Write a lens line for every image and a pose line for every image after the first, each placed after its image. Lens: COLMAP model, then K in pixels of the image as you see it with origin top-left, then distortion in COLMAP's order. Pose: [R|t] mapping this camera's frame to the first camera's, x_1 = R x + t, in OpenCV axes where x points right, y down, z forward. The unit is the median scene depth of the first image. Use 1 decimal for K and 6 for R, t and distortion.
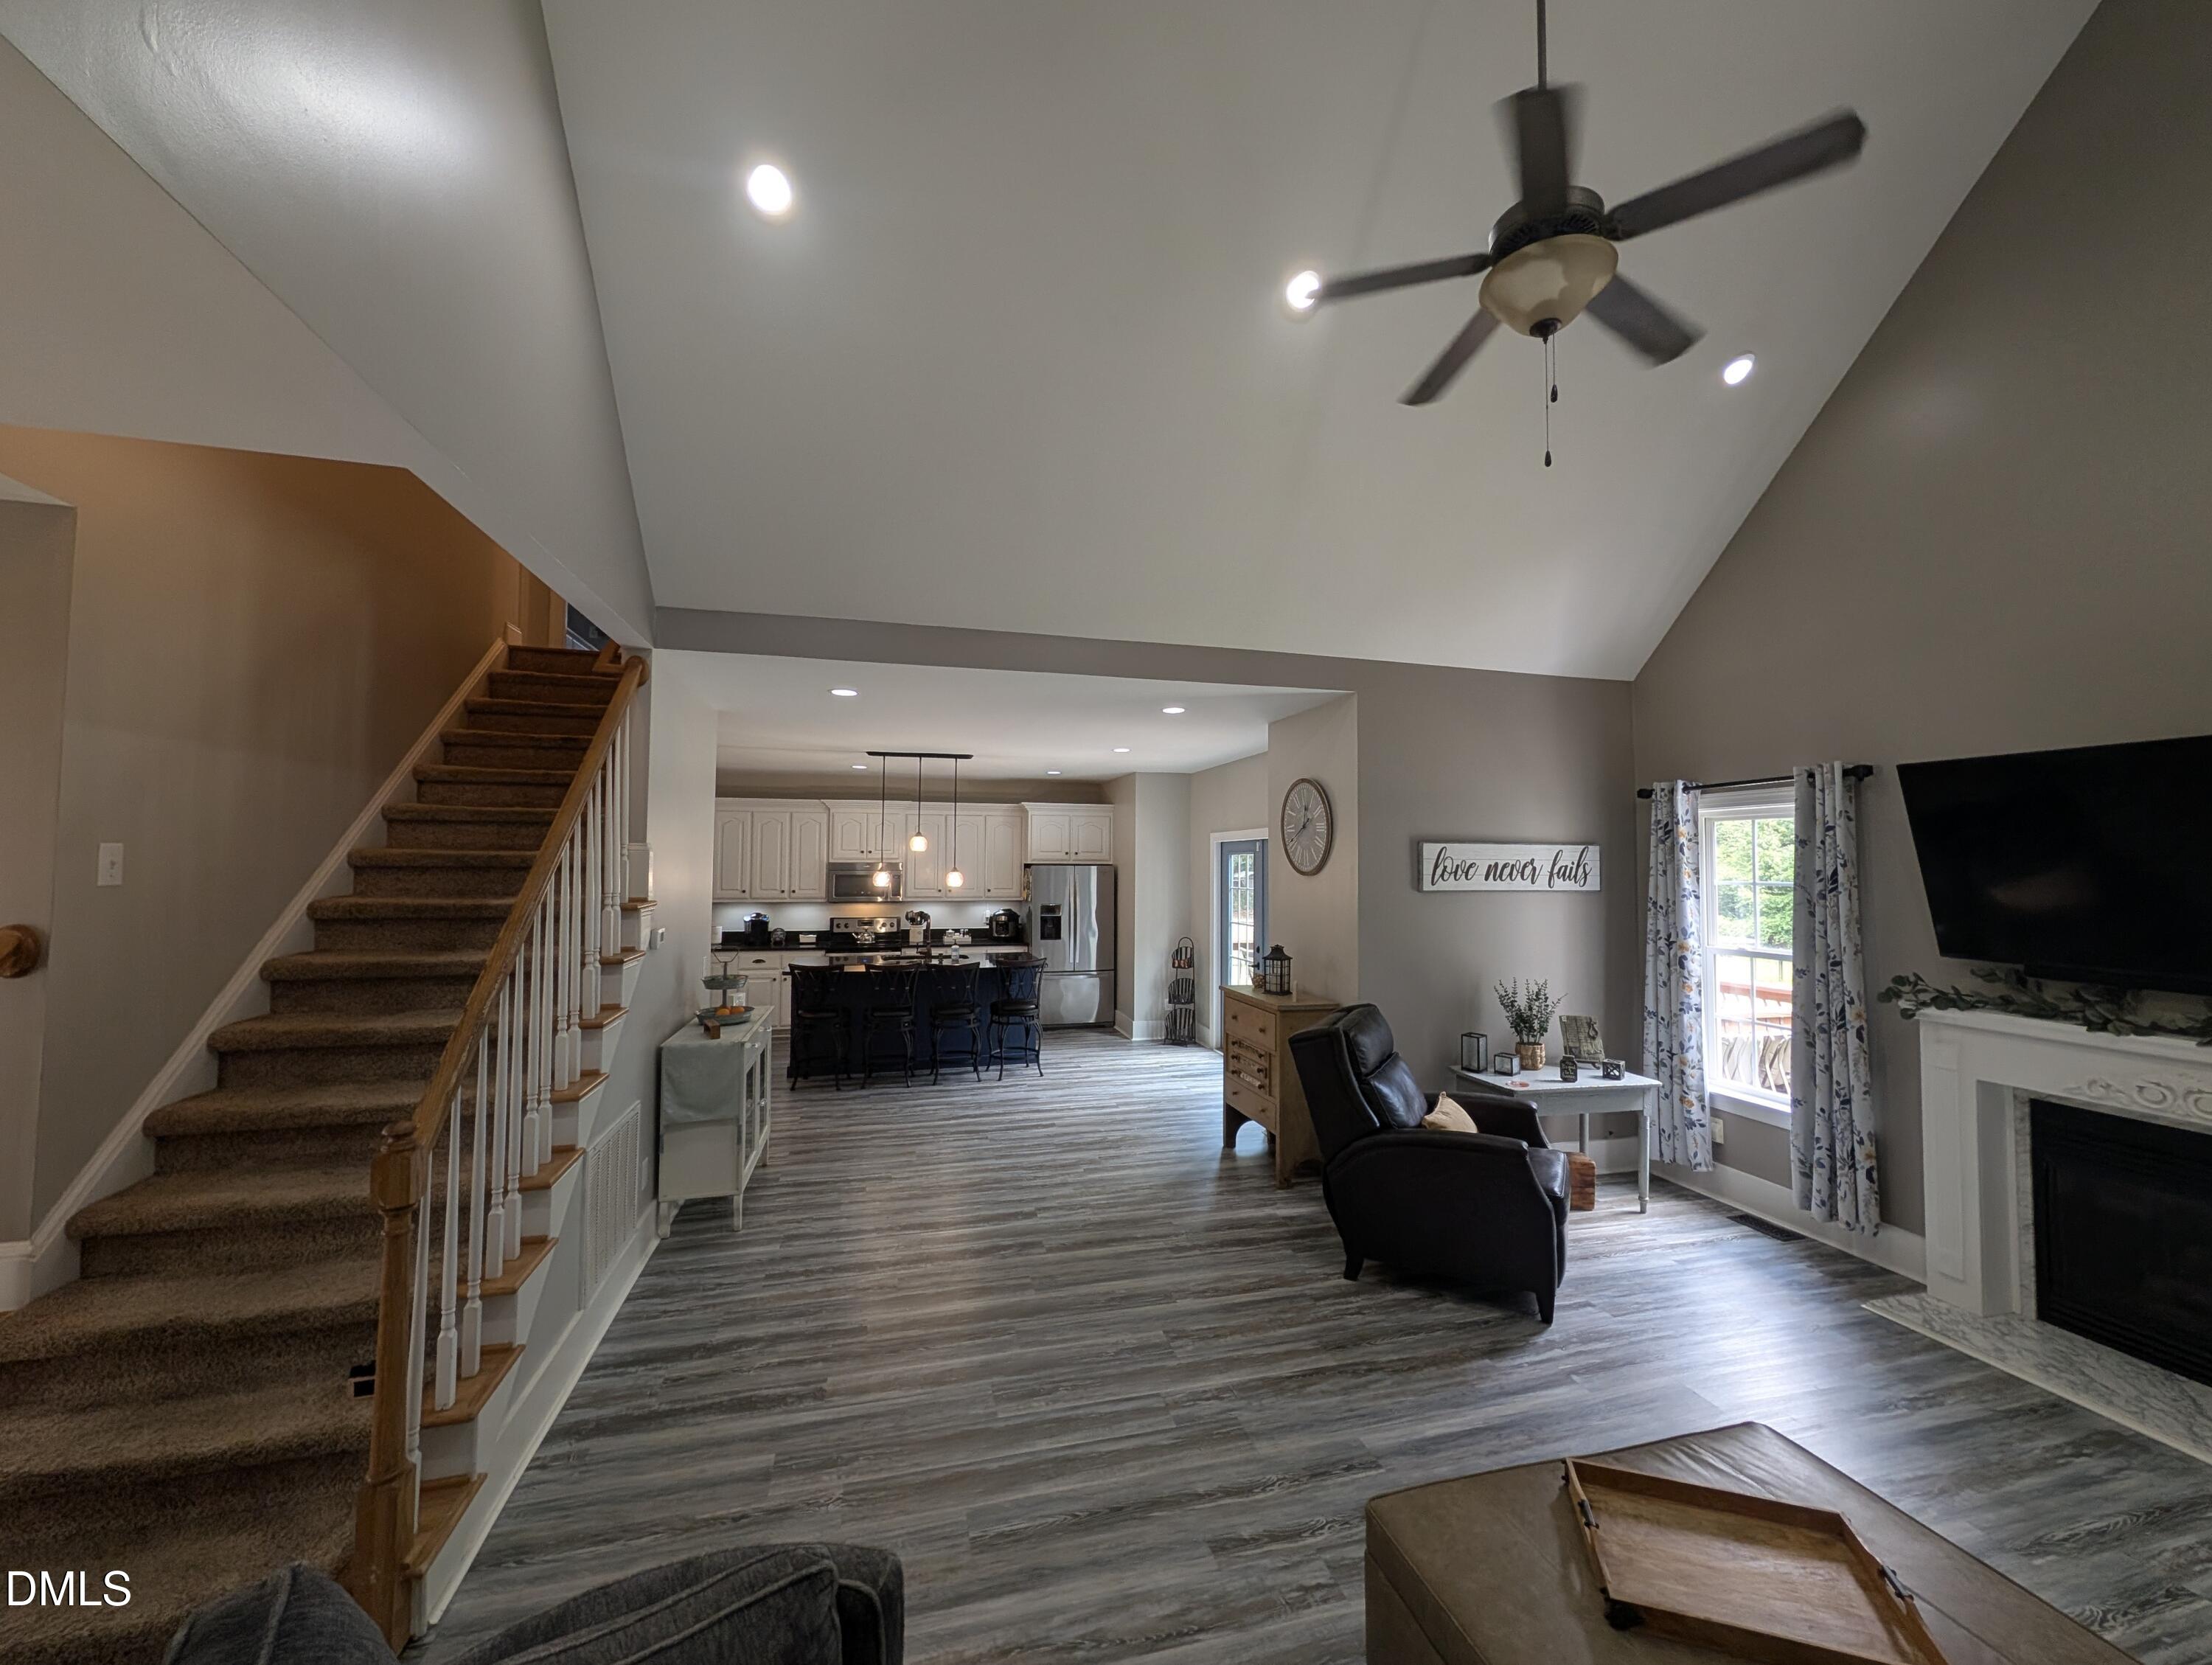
lens RADIAL K [[850.8, 0, 1108.7], [0, 850.8, 827.3], [0, 0, 1]] dist [0.004904, -0.000372]
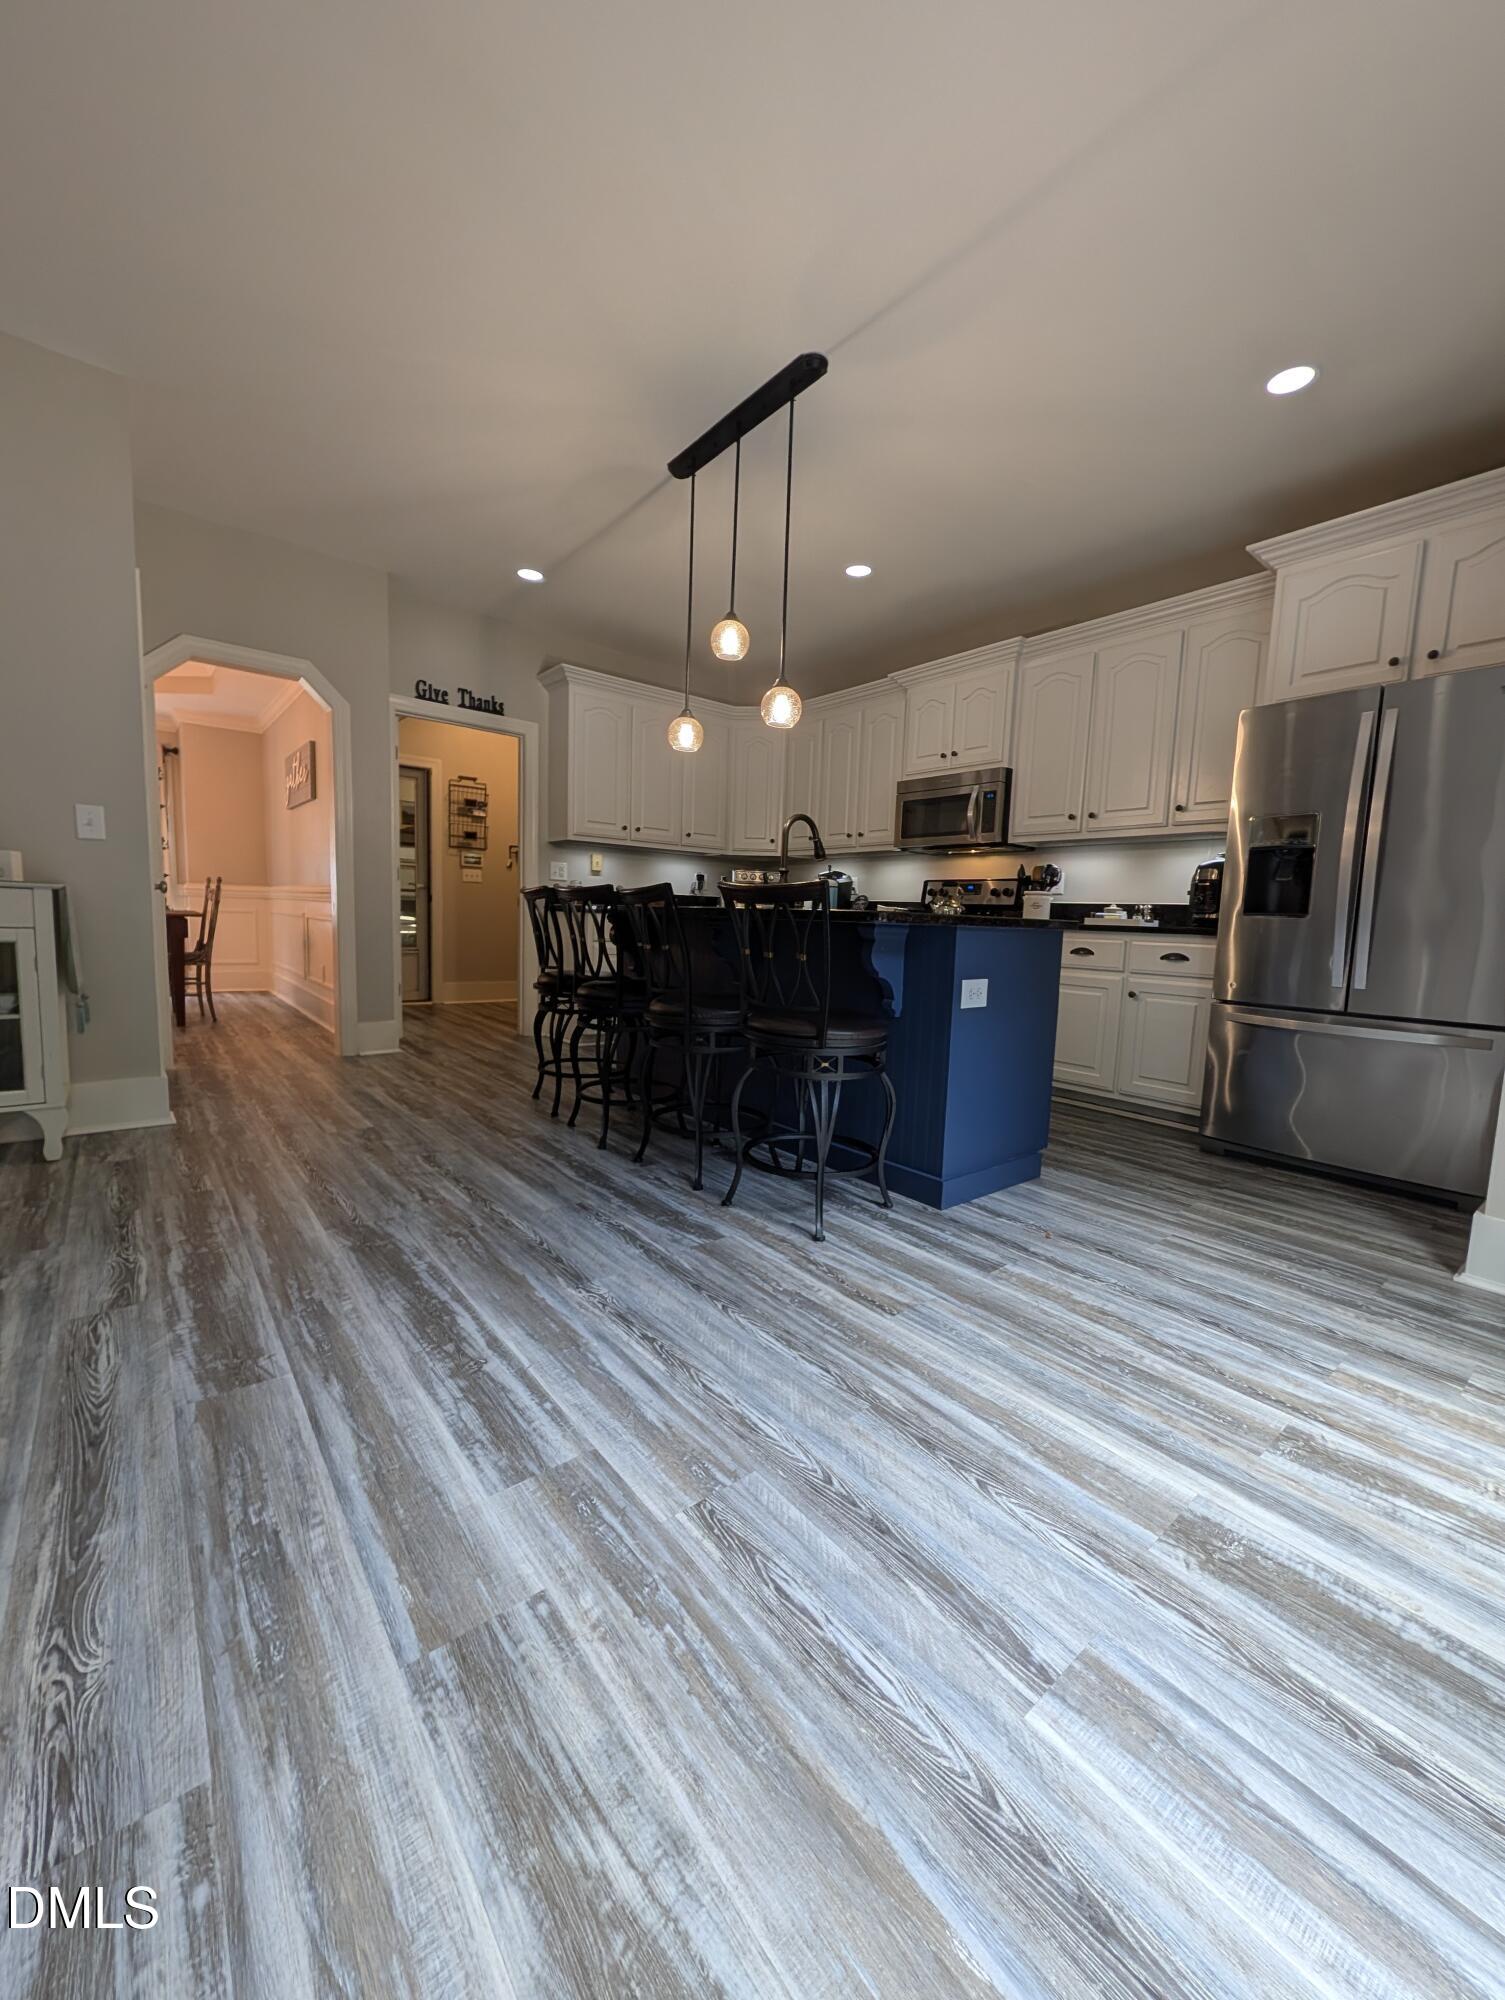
lens RADIAL K [[769.3, 0, 759.2], [0, 769.3, 999.1], [0, 0, 1]] dist [0.004904, -0.000372]
pose [[0.417469, 0.105742, -0.902518, 0.206362], [0.003838, 0.992992, 0.118118, 0.195755], [0.908683, -0.052774, 0.414137, 1.030306]]
